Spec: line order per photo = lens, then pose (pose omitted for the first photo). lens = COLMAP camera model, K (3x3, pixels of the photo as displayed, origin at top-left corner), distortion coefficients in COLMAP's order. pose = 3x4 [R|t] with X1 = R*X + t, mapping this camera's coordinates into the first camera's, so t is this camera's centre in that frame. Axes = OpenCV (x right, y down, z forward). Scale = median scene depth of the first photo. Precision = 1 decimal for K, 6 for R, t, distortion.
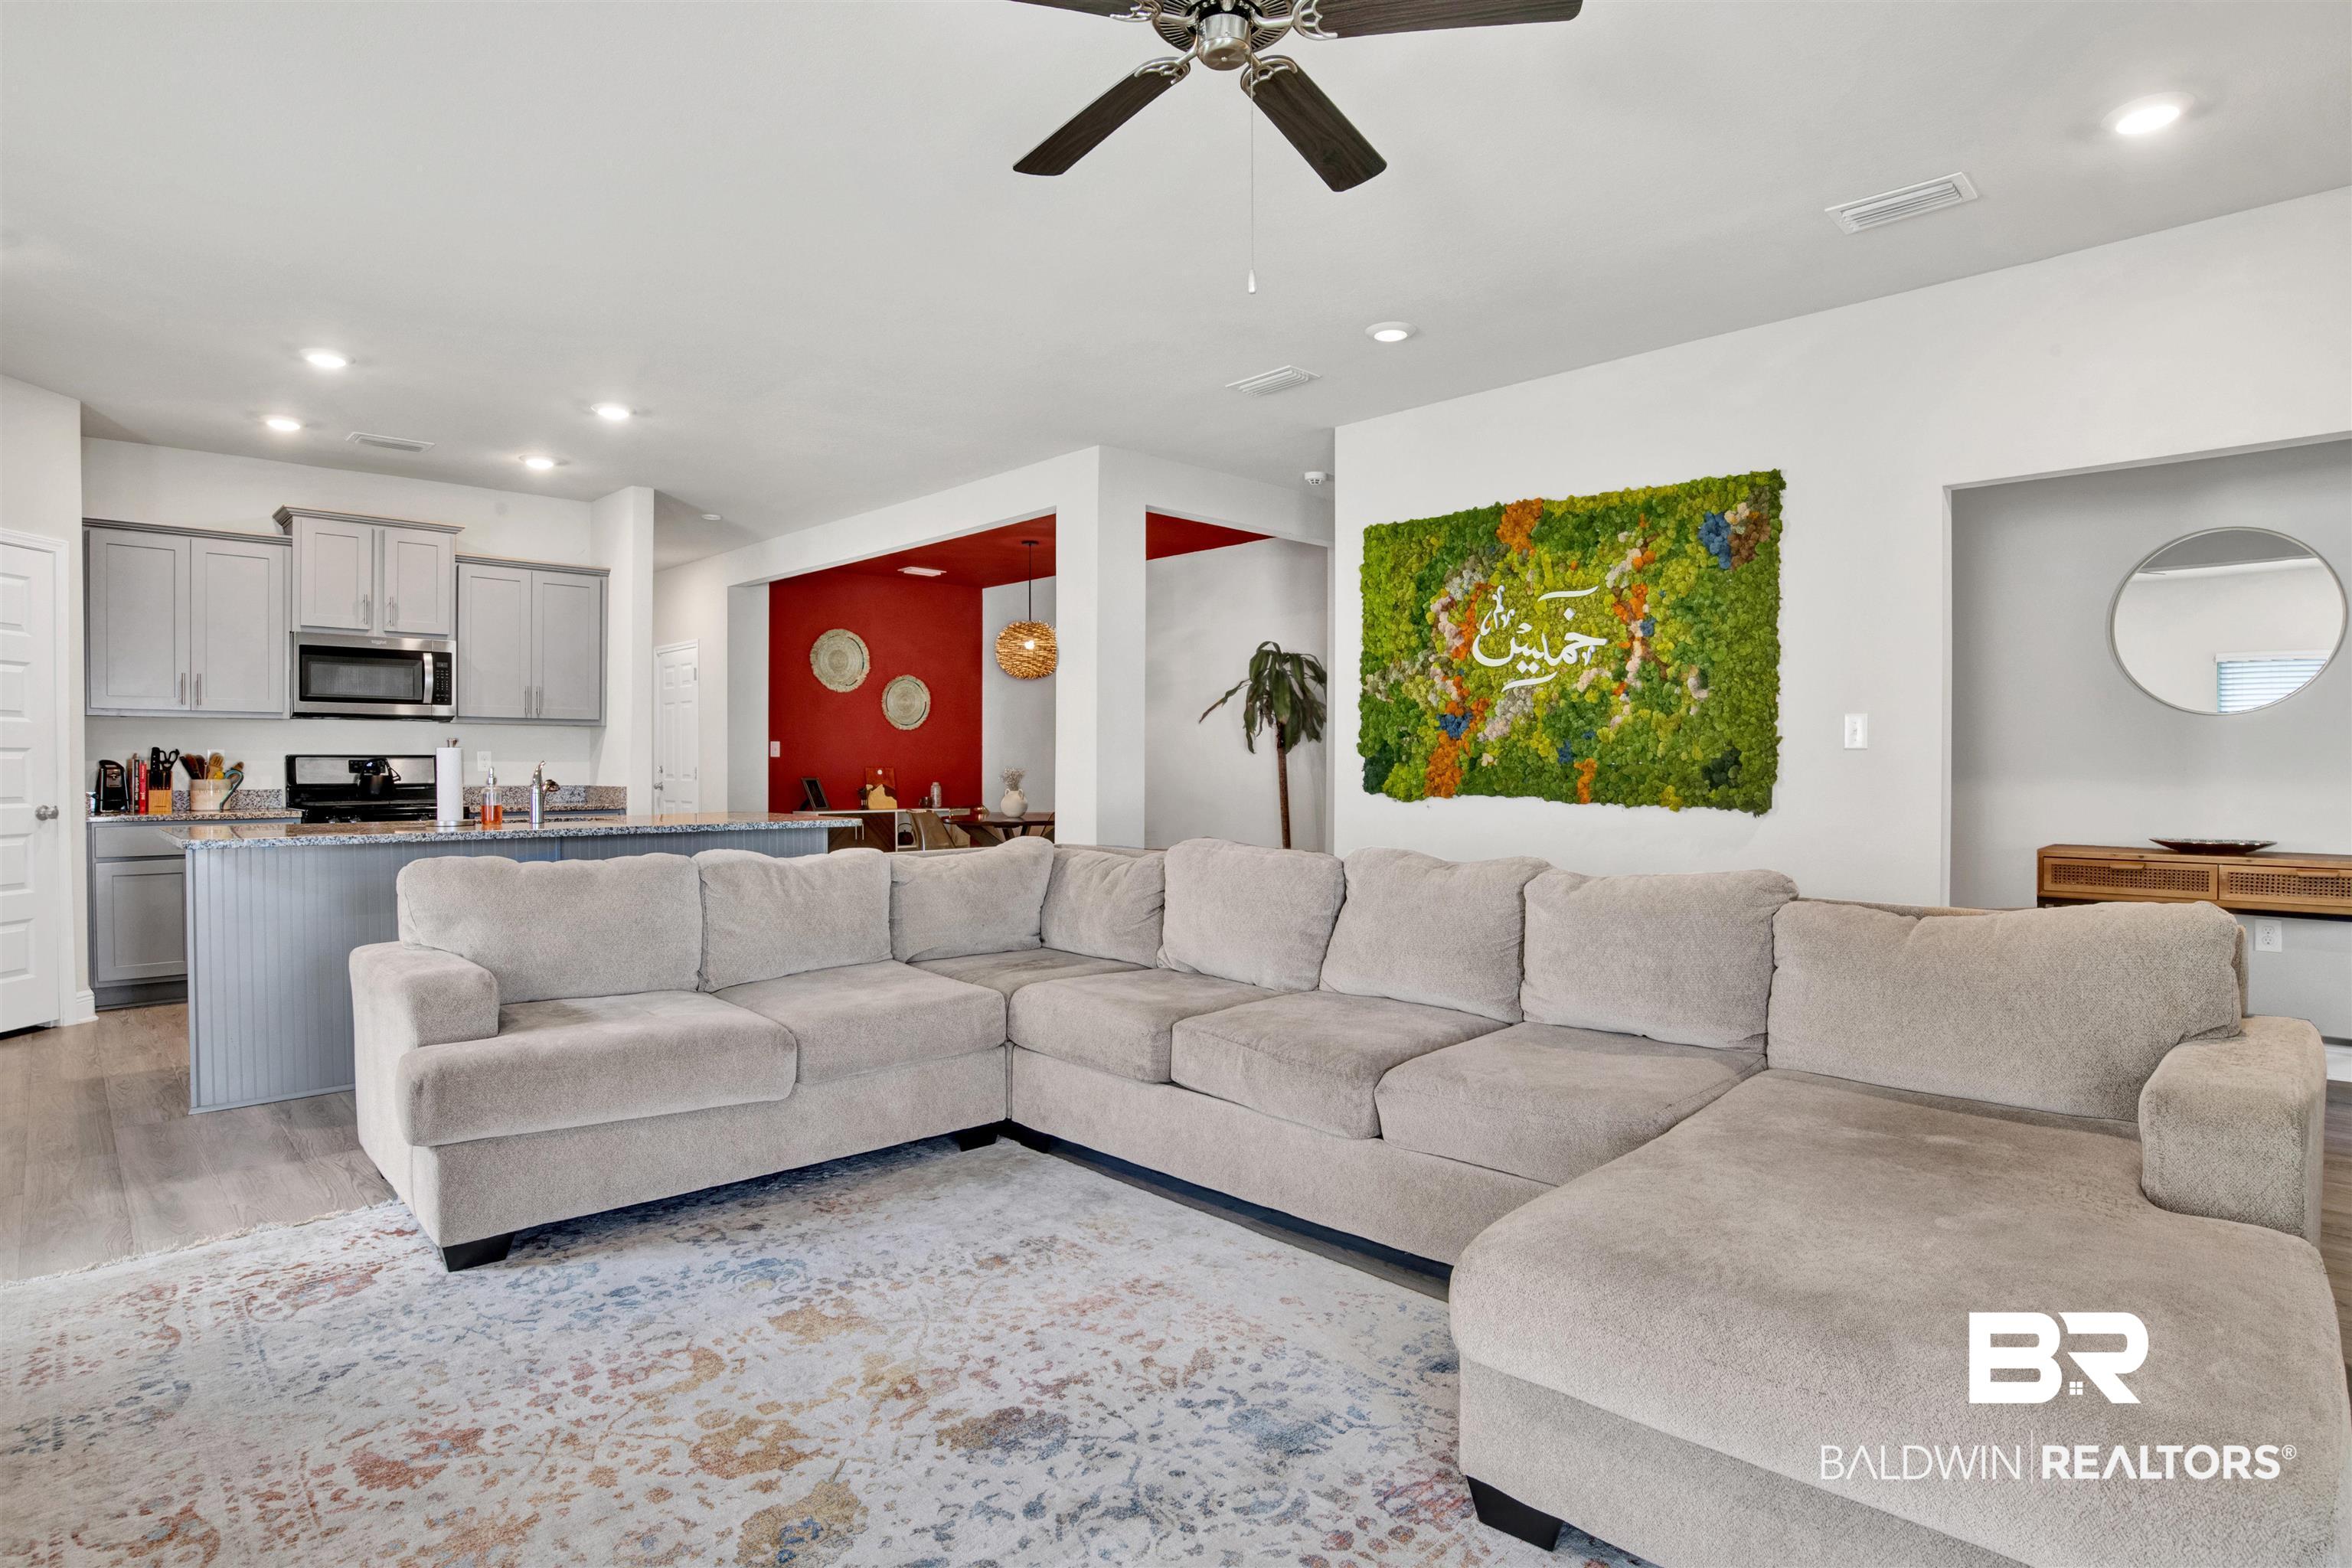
lens RADIAL K [[1239.2, 0, 1185.0], [0, 1239.2, 771.8], [0, 0, 1]] dist [-0.079390, 0.024714]
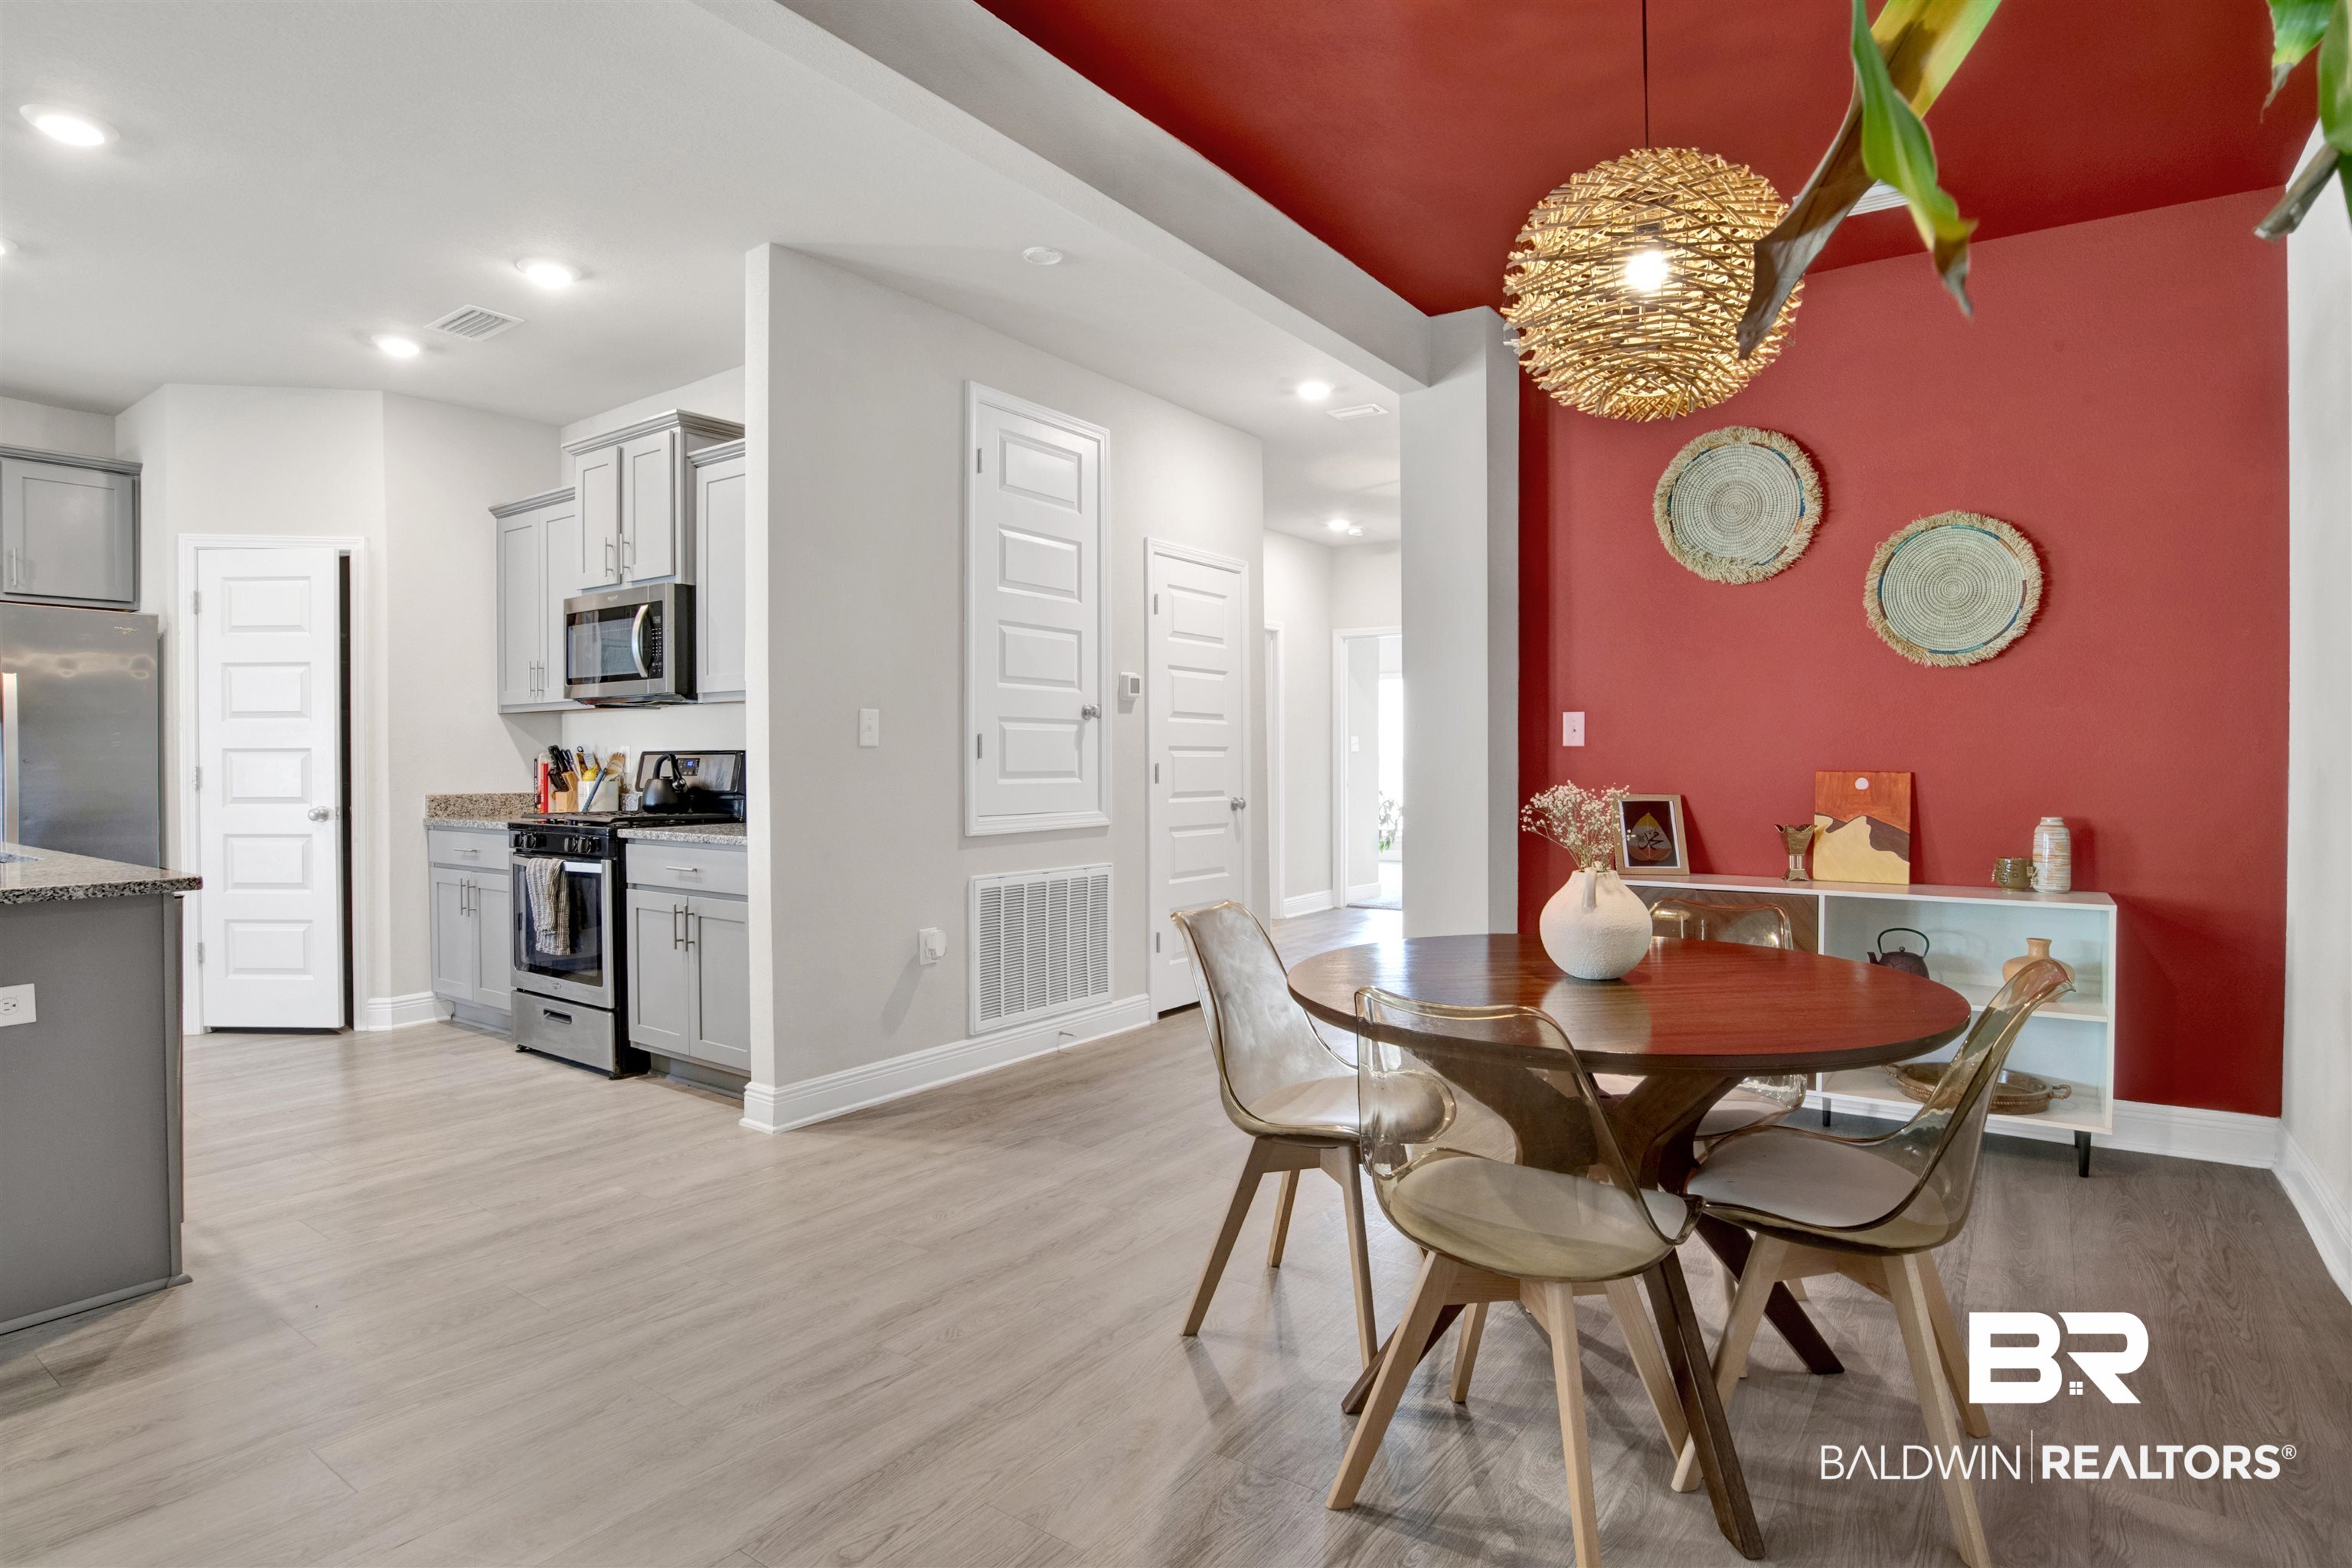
lens RADIAL K [[1247.1, 0, 1196.9], [0, 1247.1, 774.6], [0, 0, 1]] dist [-0.068097, 0.023735]
pose [[0.186804, 0.010126, -0.982345, 0.167274], [-0.004373, 0.999946, 0.009476, -0.010783], [0.982387, 0.002526, 0.186838, 1.488342]]
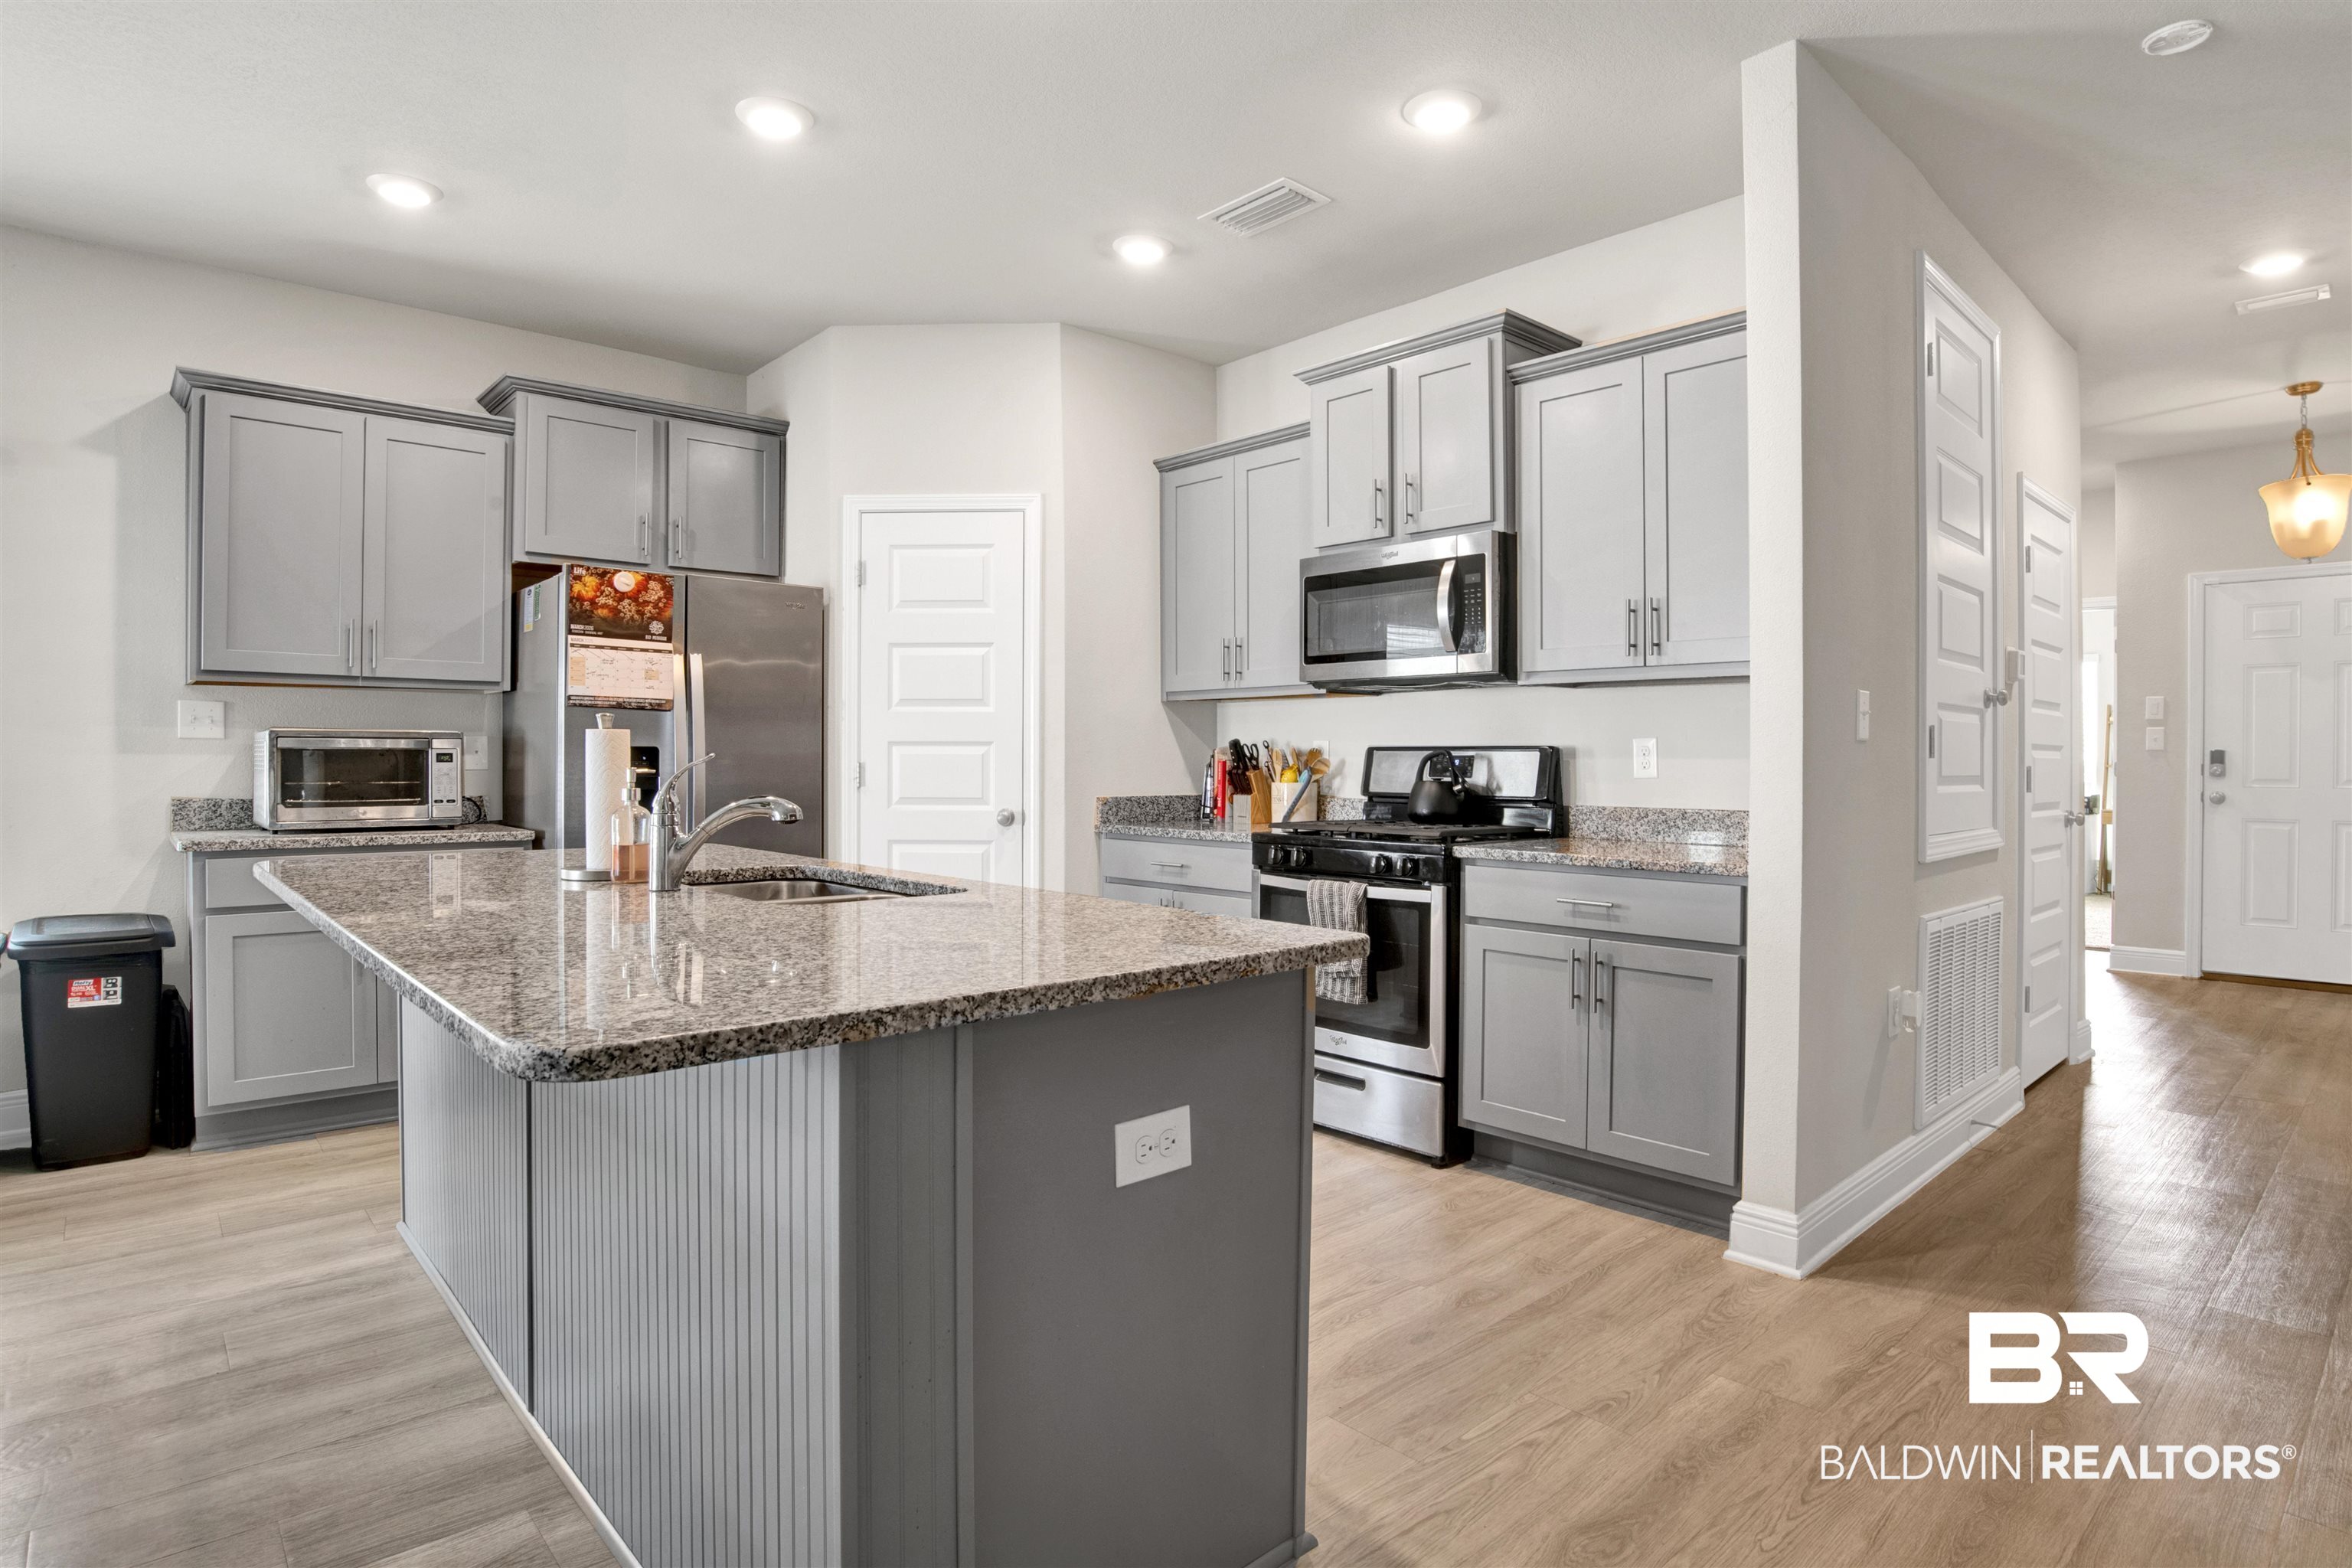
lens RADIAL K [[1239.2, 0, 1185.0], [0, 1239.2, 771.8], [0, 0, 1]] dist [-0.079390, 0.024714]
pose [[-0.028819, 0.007522, -0.999556, -0.078999], [-0.011571, 0.999902, 0.007858, -0.006720], [0.999518, 0.011792, -0.028729, 1.128603]]
